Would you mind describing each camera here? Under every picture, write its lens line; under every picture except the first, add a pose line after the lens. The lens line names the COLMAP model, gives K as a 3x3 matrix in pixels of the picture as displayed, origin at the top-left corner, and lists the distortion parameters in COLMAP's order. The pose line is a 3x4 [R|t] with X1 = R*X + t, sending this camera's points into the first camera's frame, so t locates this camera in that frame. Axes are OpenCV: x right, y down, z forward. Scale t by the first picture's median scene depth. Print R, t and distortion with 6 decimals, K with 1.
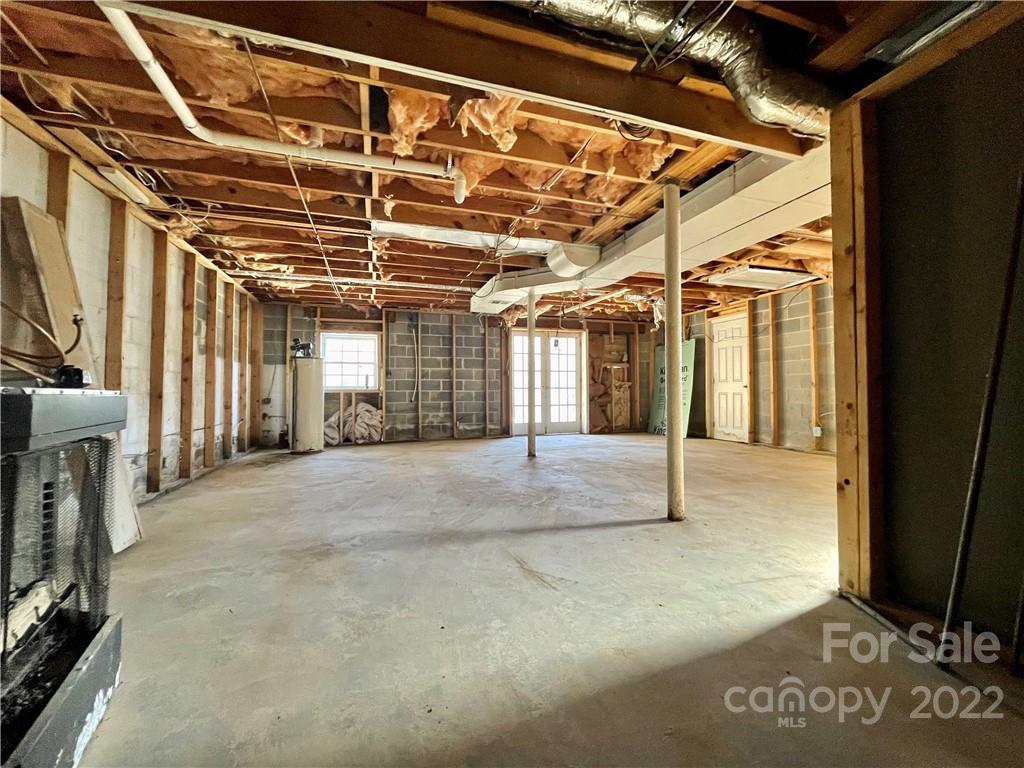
lens RADIAL K [[414.2, 0, 509.1], [0, 414.2, 384.0], [0, 0, 1]] dist [-0.008659, 0.000051]
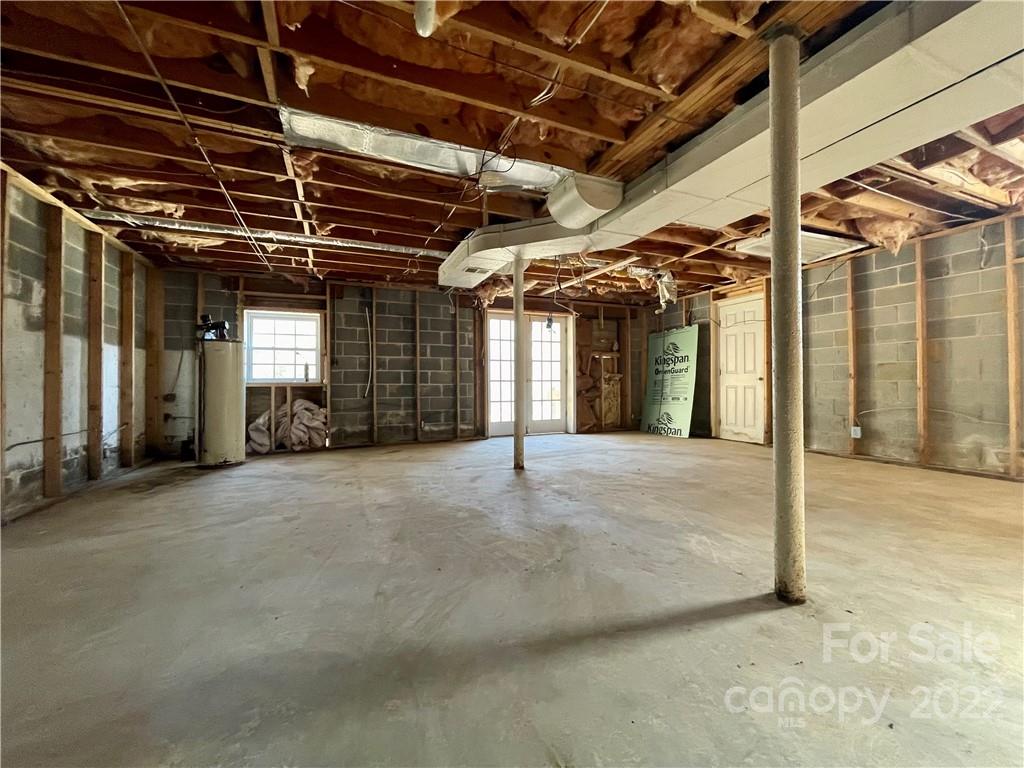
lens RADIAL K [[414.2, 0, 511.5], [0, 414.2, 381.7], [0, 0, 1]] dist [-0.008659, 0.000051]
pose [[0.996127, -0.000381, 0.087924, -0.028270], [-0.000666, 0.999929, 0.011887, 0.003042], [-0.087922, -0.011899, 0.996056, 0.235455]]
